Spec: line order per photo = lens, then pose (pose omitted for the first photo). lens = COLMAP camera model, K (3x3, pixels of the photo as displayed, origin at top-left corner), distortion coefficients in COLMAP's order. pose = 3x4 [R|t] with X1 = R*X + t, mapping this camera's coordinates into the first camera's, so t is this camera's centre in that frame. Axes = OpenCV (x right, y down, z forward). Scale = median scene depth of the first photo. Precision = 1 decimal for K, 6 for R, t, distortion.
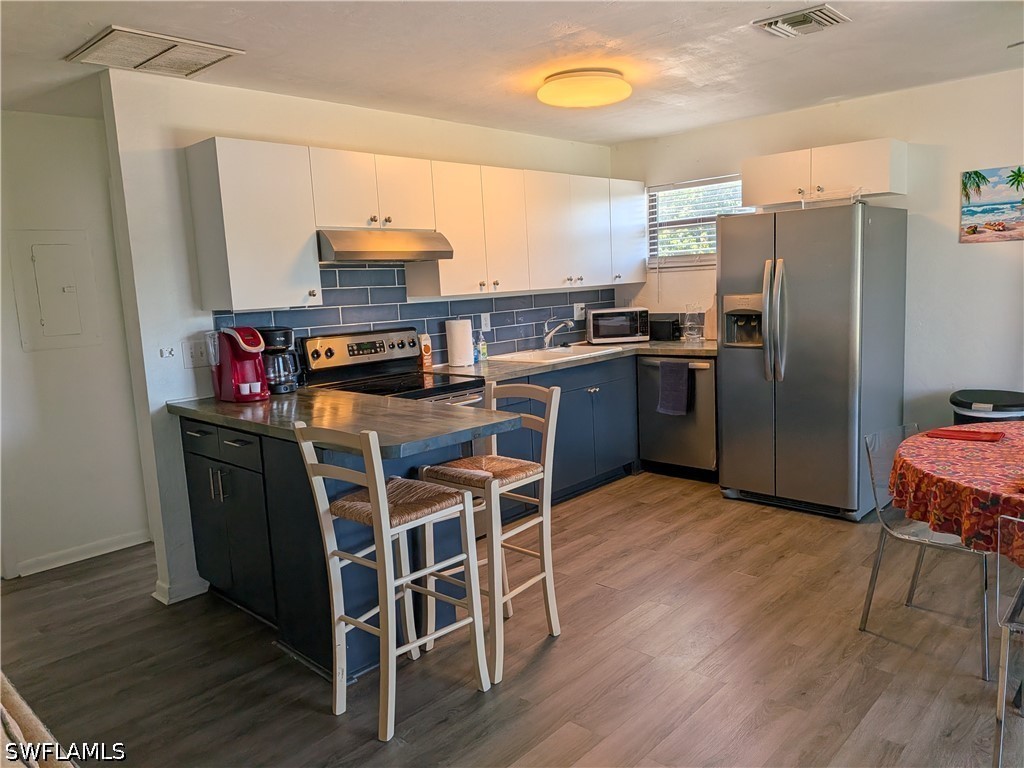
lens RADIAL K [[739.9, 0, 518.4], [0, 739.9, 384.5], [0, 0, 1]] dist [0.089886, -0.155625]
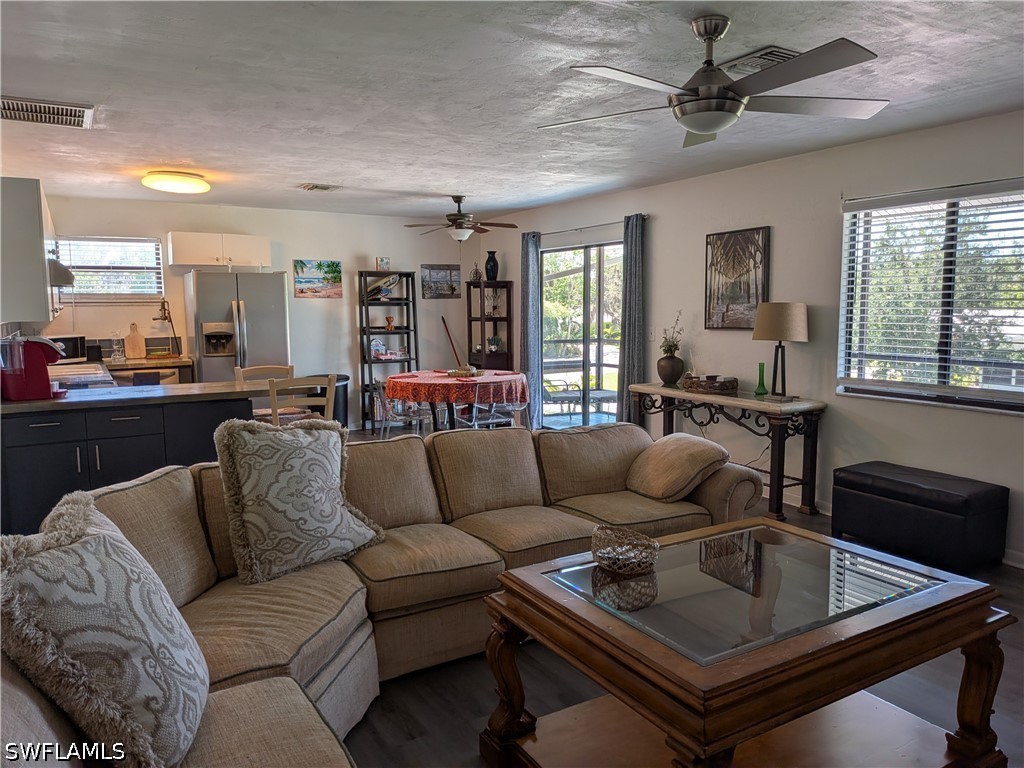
lens RADIAL K [[739.9, 0, 518.4], [0, 739.9, 384.5], [0, 0, 1]] dist [0.089886, -0.155625]
pose [[0.286796, -0.058784, 0.956186, -1.009416], [0.127997, 0.991518, 0.022565, 0.053067], [-0.949402, 0.115918, 0.291888, -0.042546]]
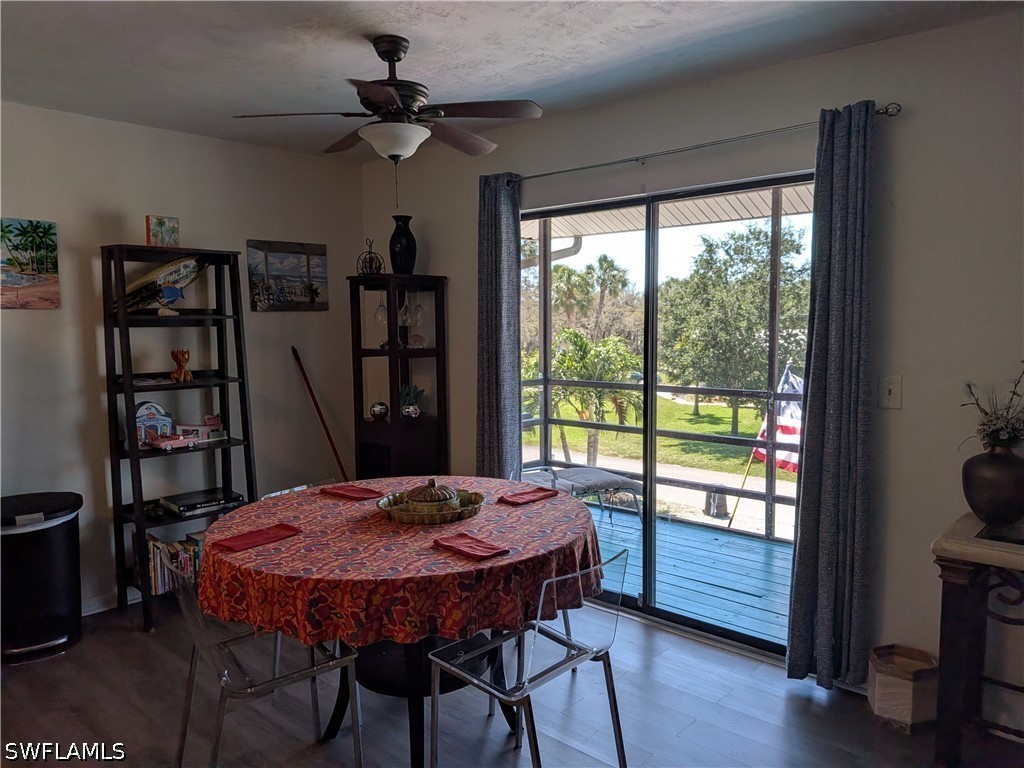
lens RADIAL K [[739.9, 0, 518.4], [0, 739.9, 384.5], [0, 0, 1]] dist [0.089886, -0.155625]
pose [[-0.007097, -0.039755, 0.999184, -0.145525], [0.148281, 0.988121, 0.040368, -0.056332], [-0.988920, 0.148447, -0.001118, 0.425074]]
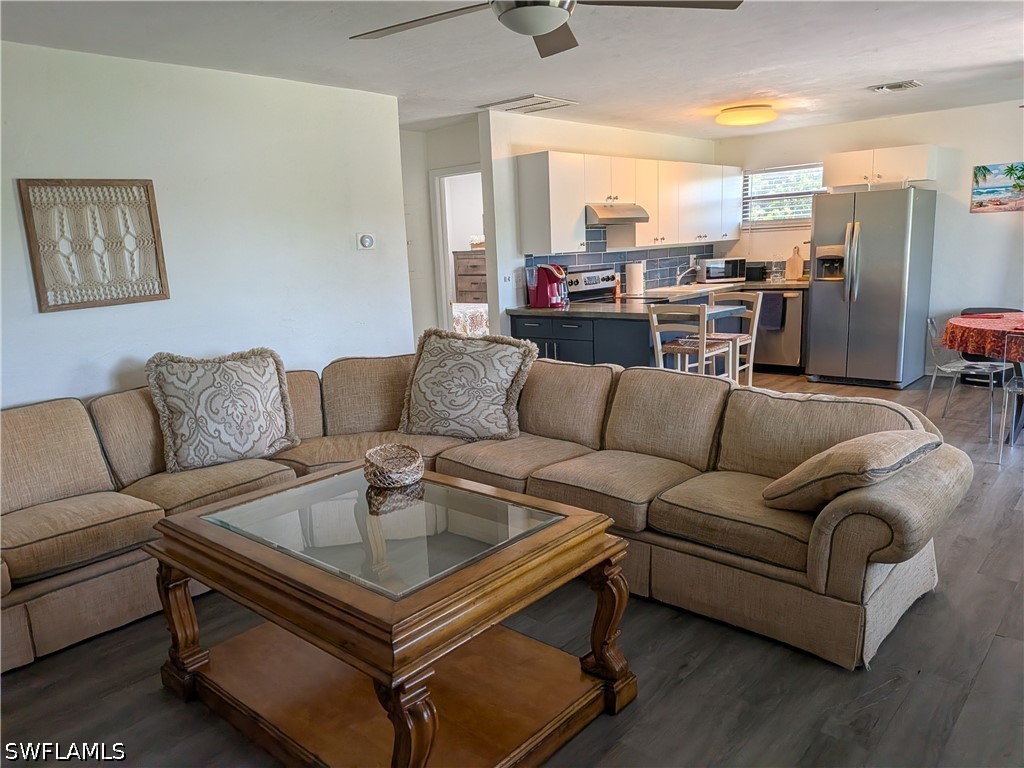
lens RADIAL K [[738.8, 0, 485.0], [0, 738.8, 396.5], [0, 0, 1]] dist [0.069825, -0.099215]
pose [[0.999998, 0.001104, 0.001828, -0.408421], [-0.001210, 0.998239, 0.059306, 0.098065], [-0.001759, -0.059308, 0.998238, -0.550530]]
